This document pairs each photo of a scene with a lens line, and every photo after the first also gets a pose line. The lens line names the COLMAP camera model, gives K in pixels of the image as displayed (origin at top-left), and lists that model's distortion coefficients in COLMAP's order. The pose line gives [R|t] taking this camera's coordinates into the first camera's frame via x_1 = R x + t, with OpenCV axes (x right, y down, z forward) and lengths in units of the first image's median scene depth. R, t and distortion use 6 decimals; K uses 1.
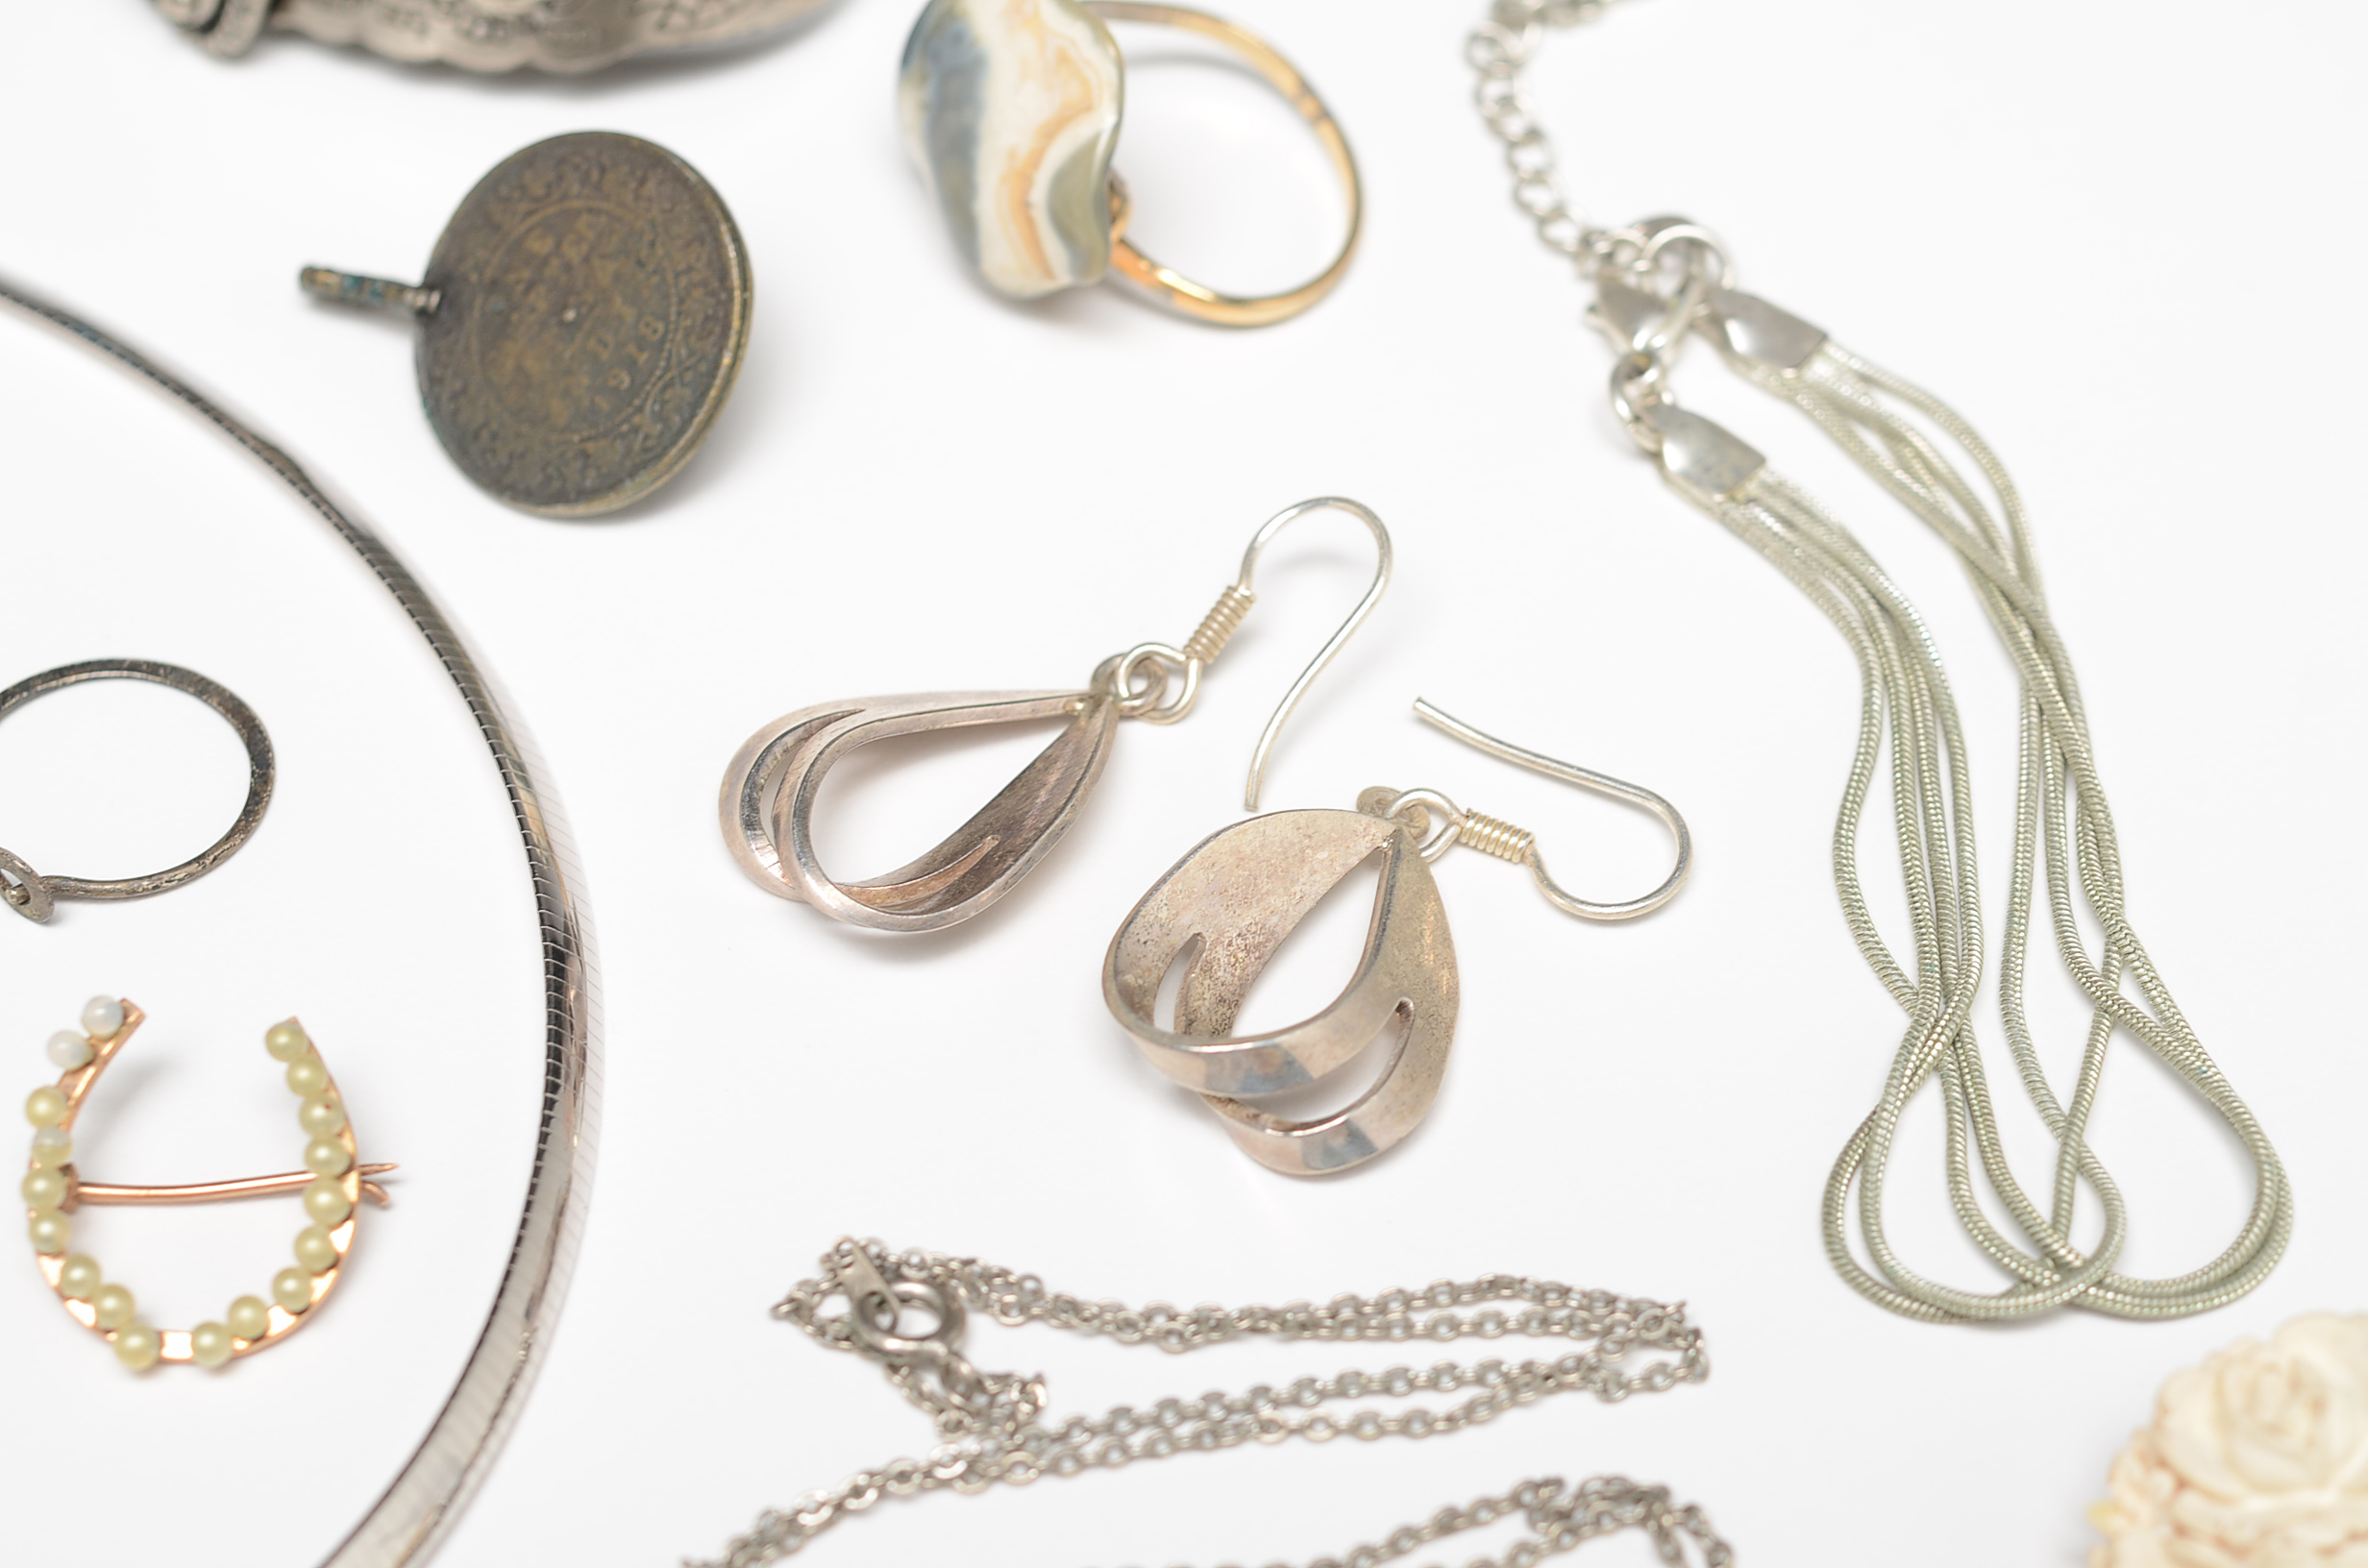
lens RADIAL K [[6274.7, 0, 1184.0], [0, 6274.7, 784.0], [0, 0, 1]] dist [-0.068719, 0.334975]
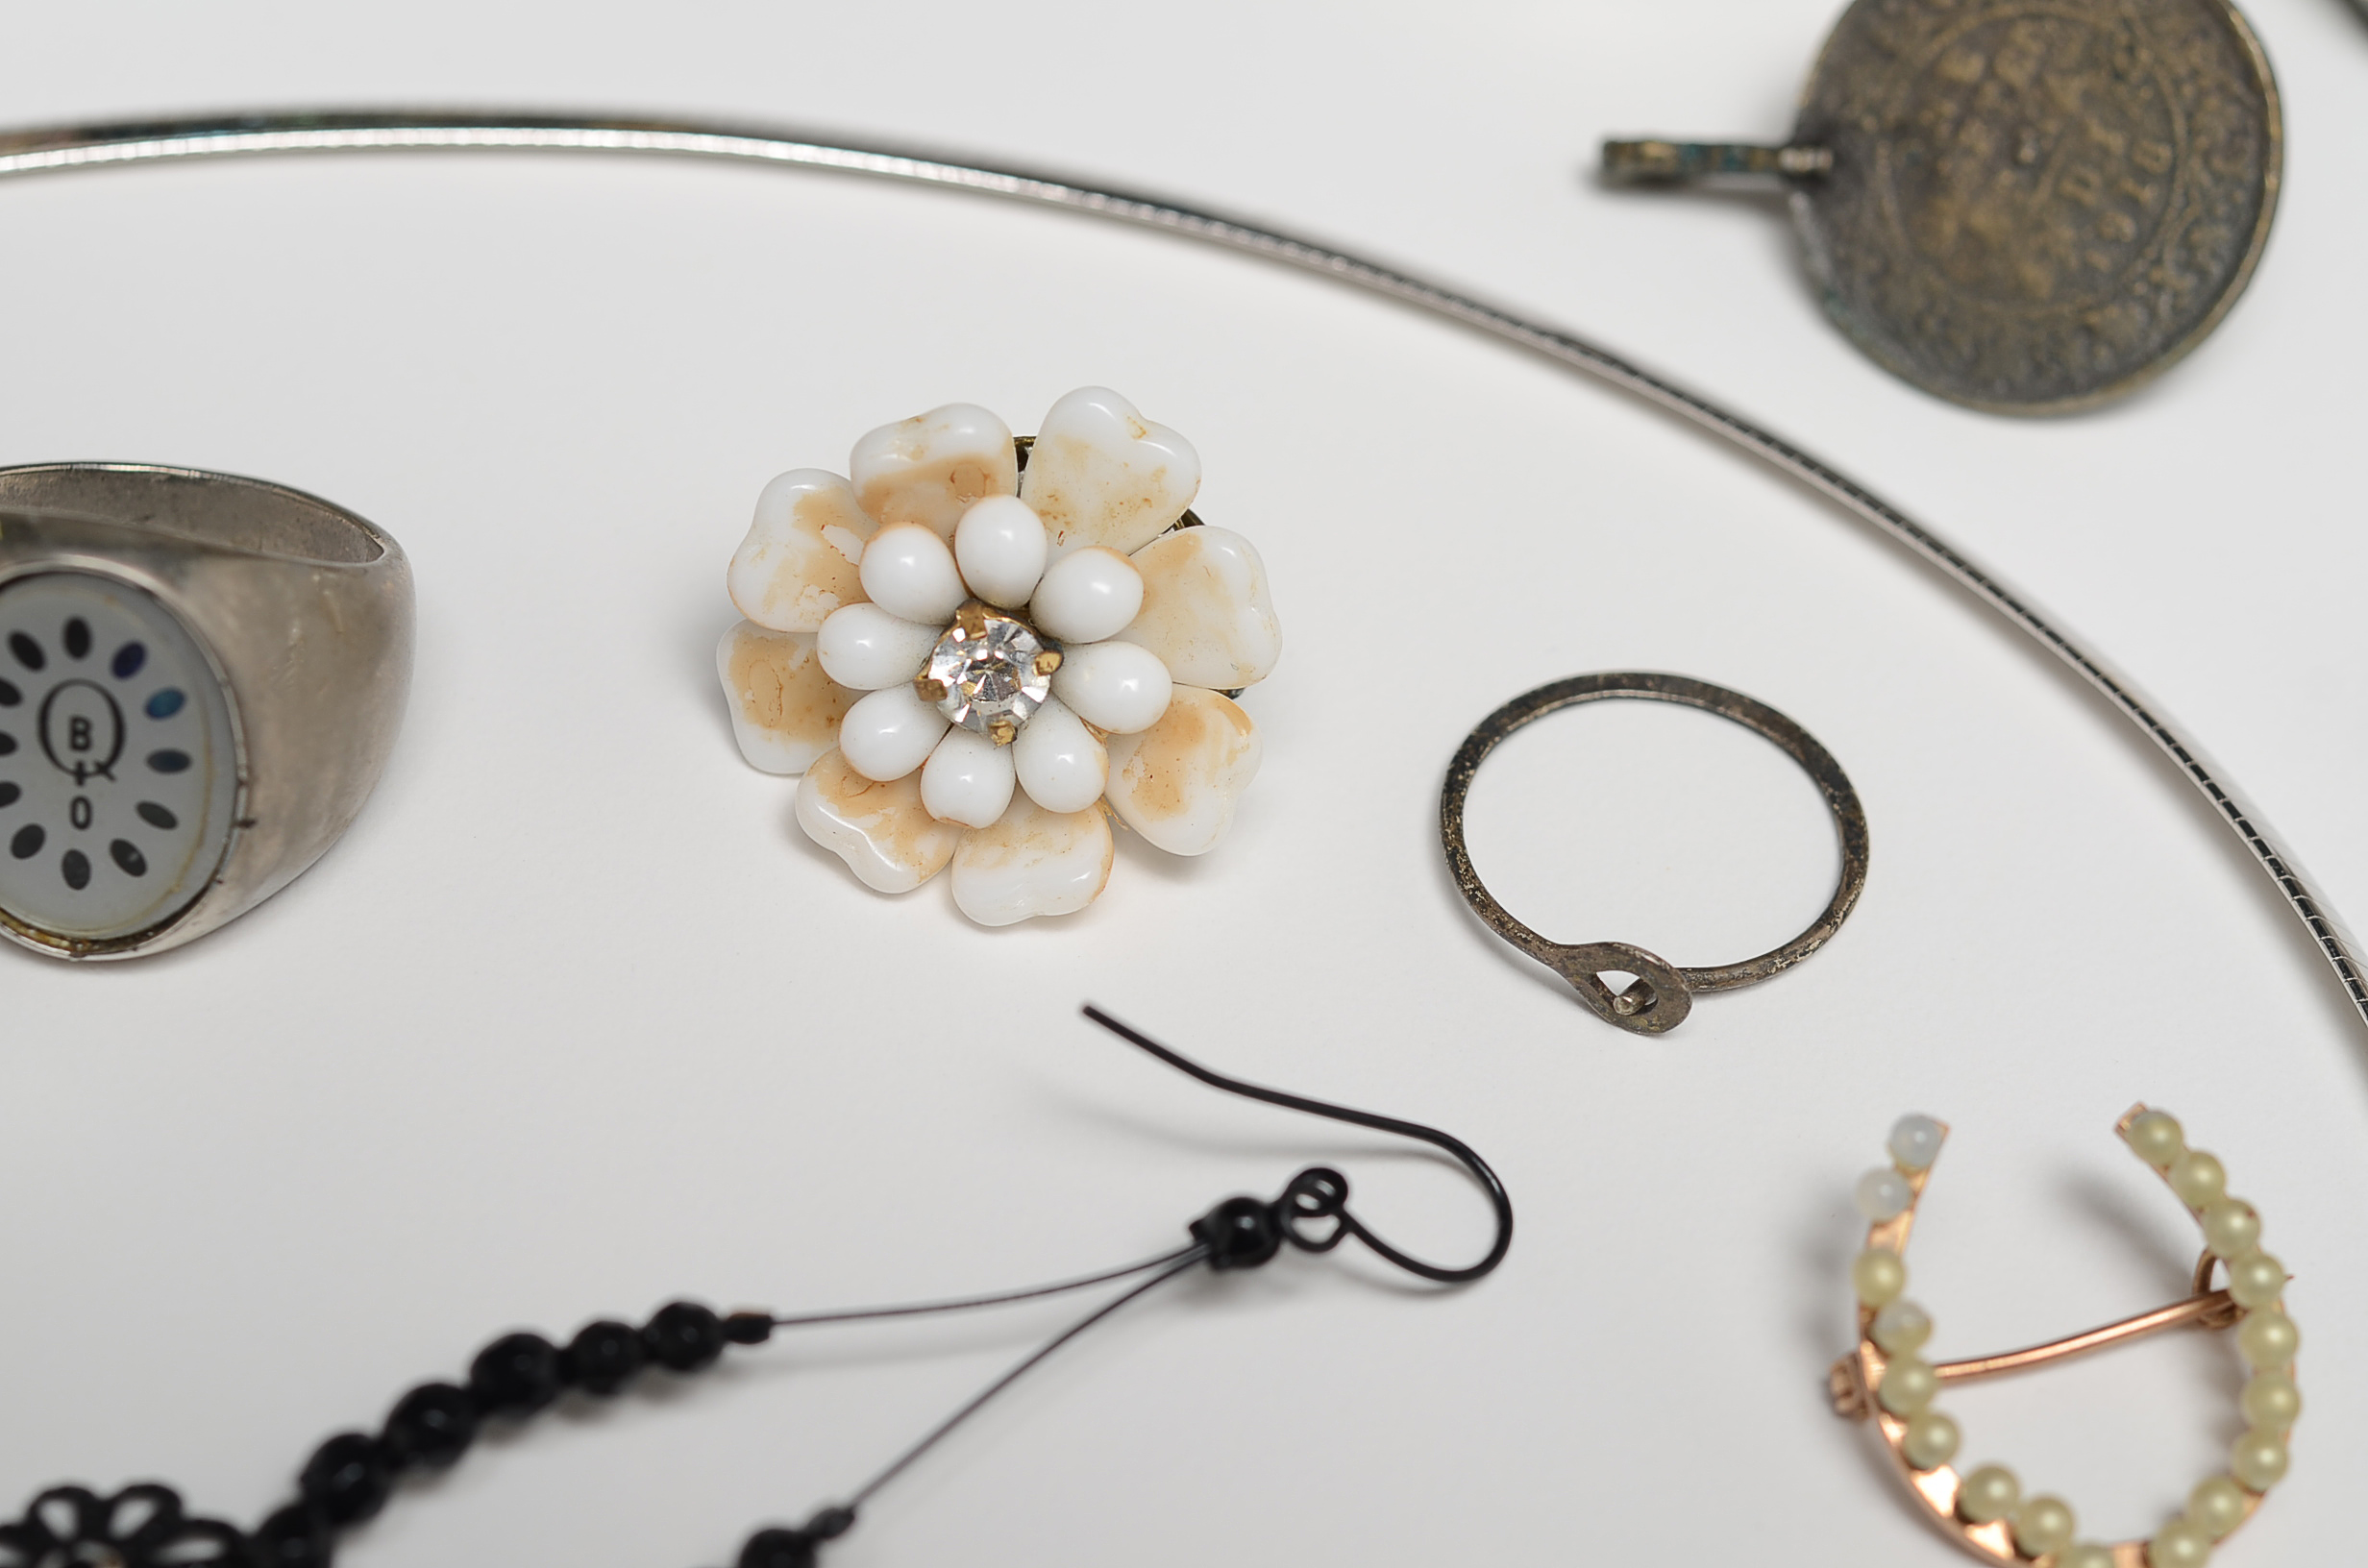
lens RADIAL K [[6274.7, 0, 1184.0], [0, 6274.7, 784.0], [0, 0, 1]] dist [-0.068719, 0.334975]
pose [[0.969362, -0.145243, 0.198093, -0.381925], [0.141556, 0.989389, 0.032725, -0.039857], [-0.200744, -0.003681, 0.979637, 0.277700]]
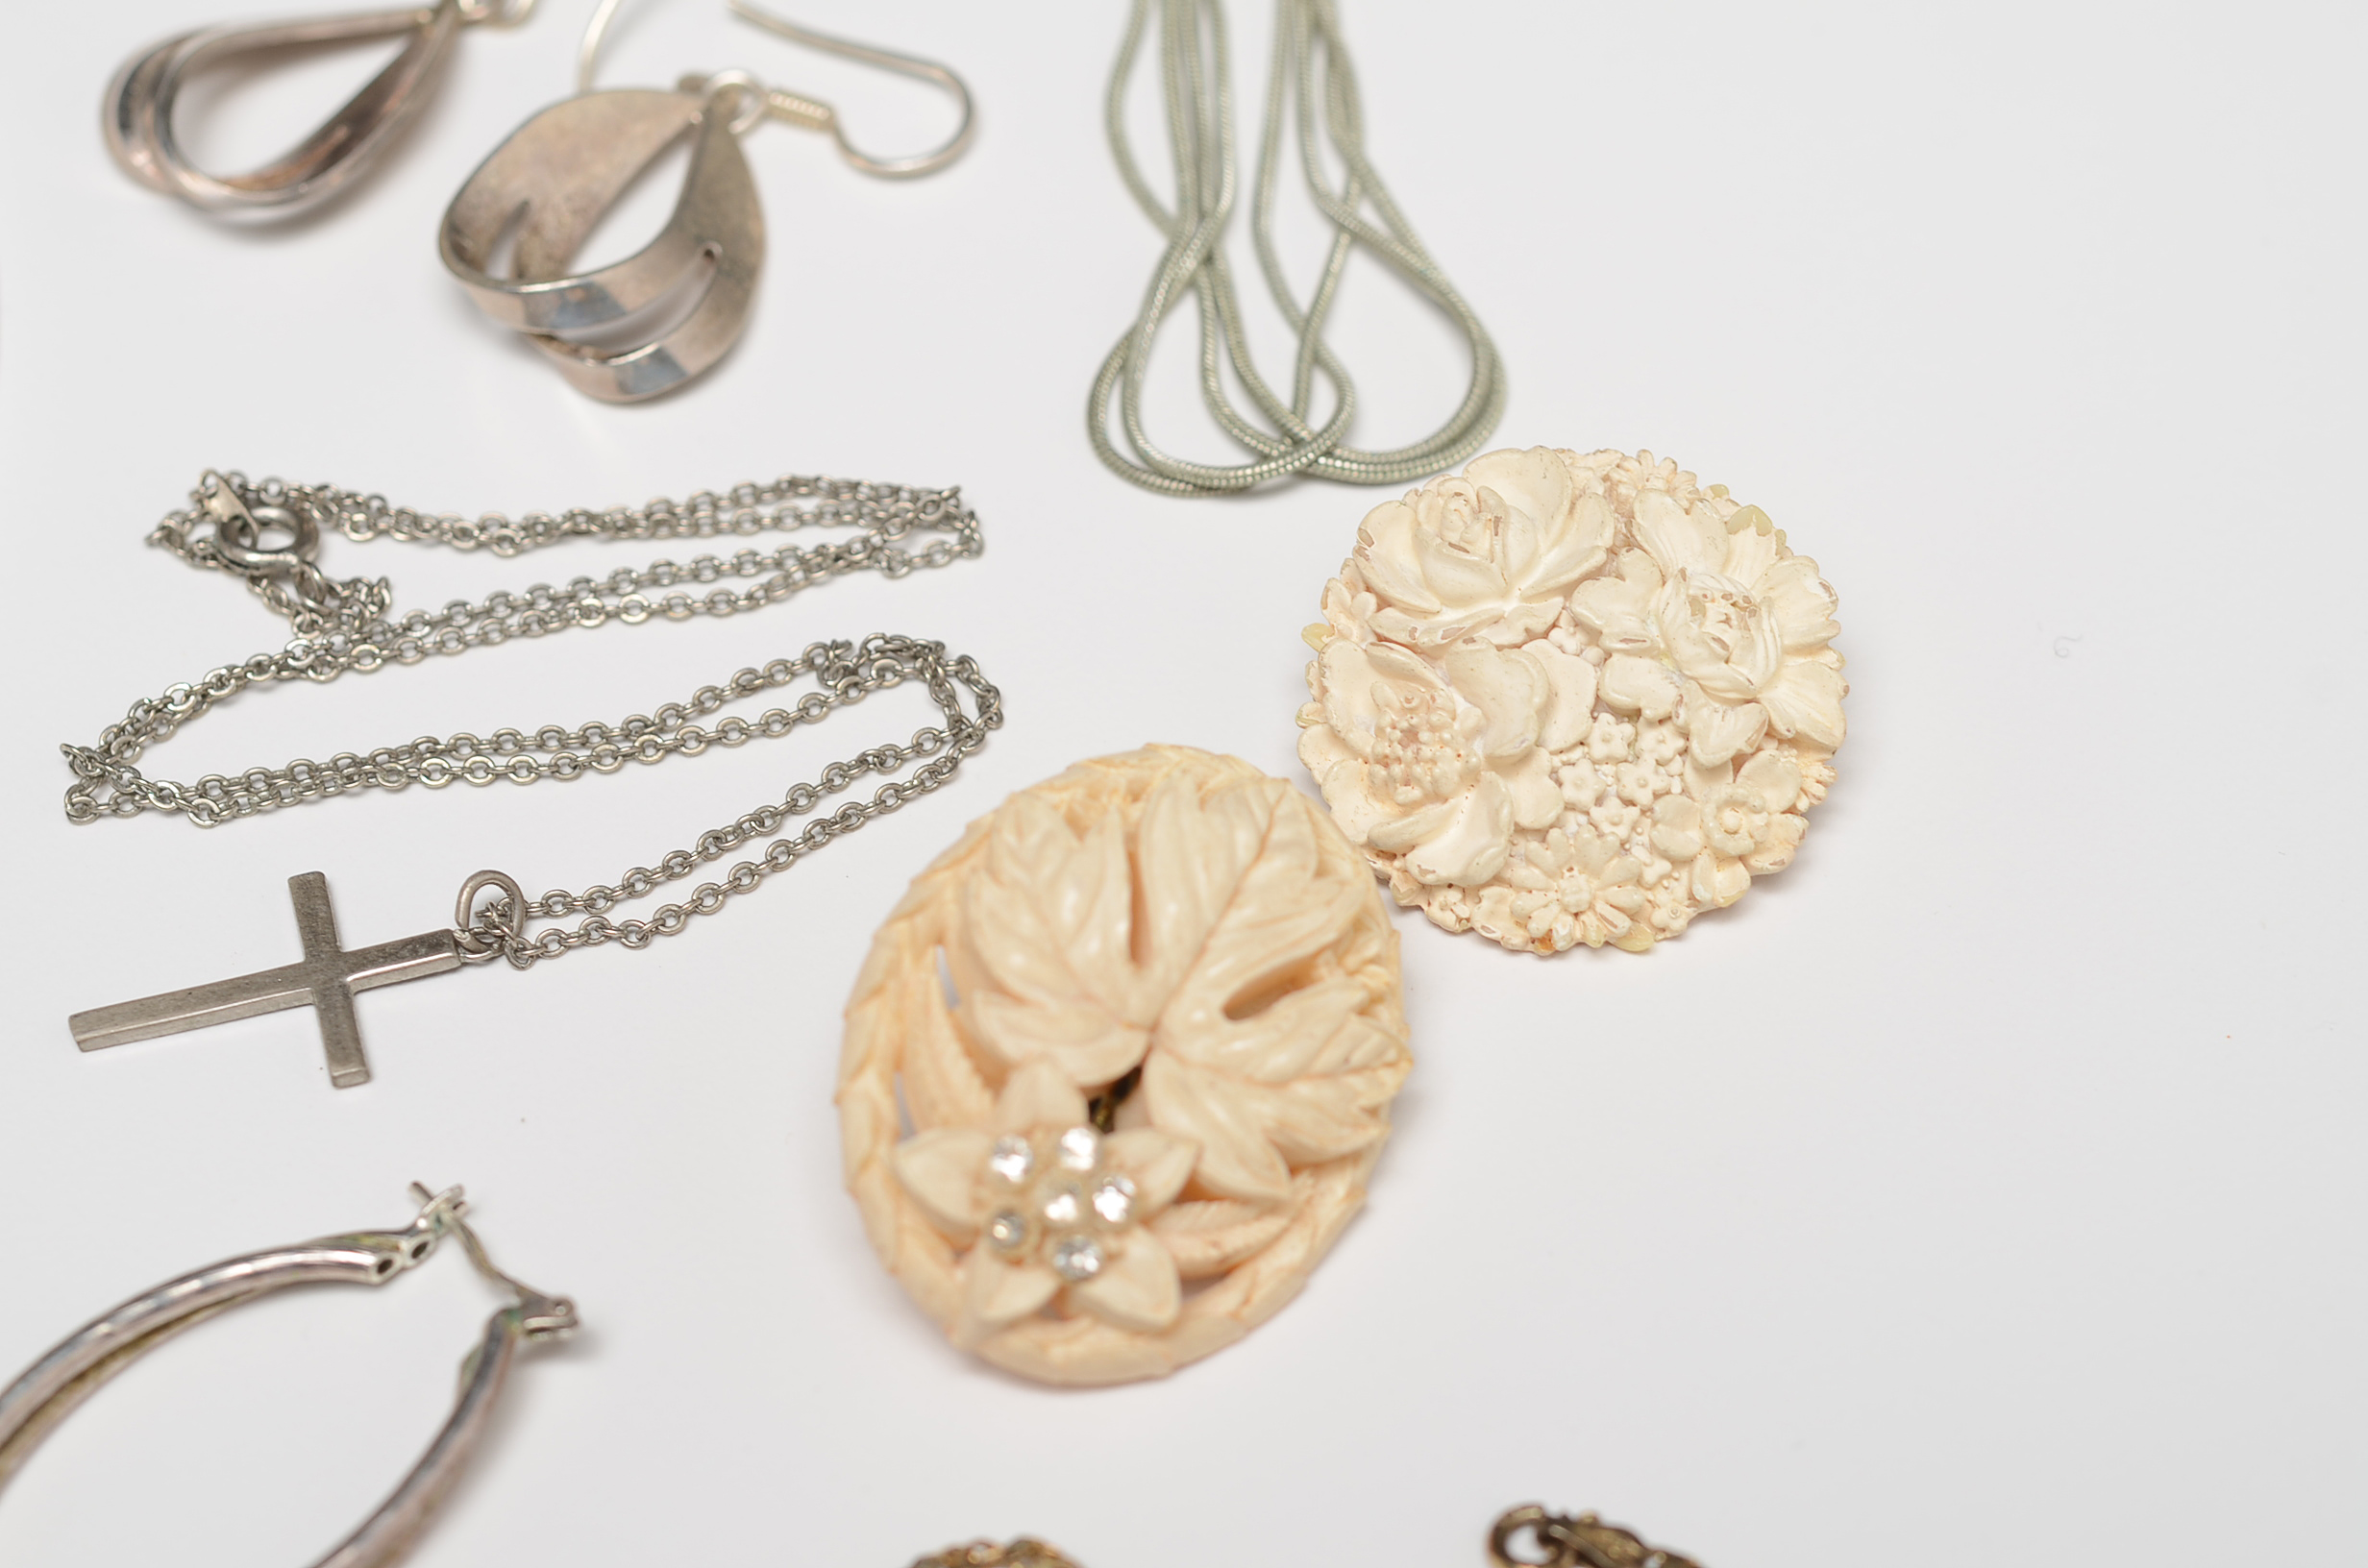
lens RADIAL K [[6274.7, 0, 1184.0], [0, 6274.7, 784.0], [0, 0, 1]] dist [-0.068719, 0.334975]
pose [[0.998517, -0.049391, 0.022891, 0.086952], [0.048716, 0.998387, 0.029160, 0.099365], [-0.024294, -0.028001, 0.999313, -0.115380]]
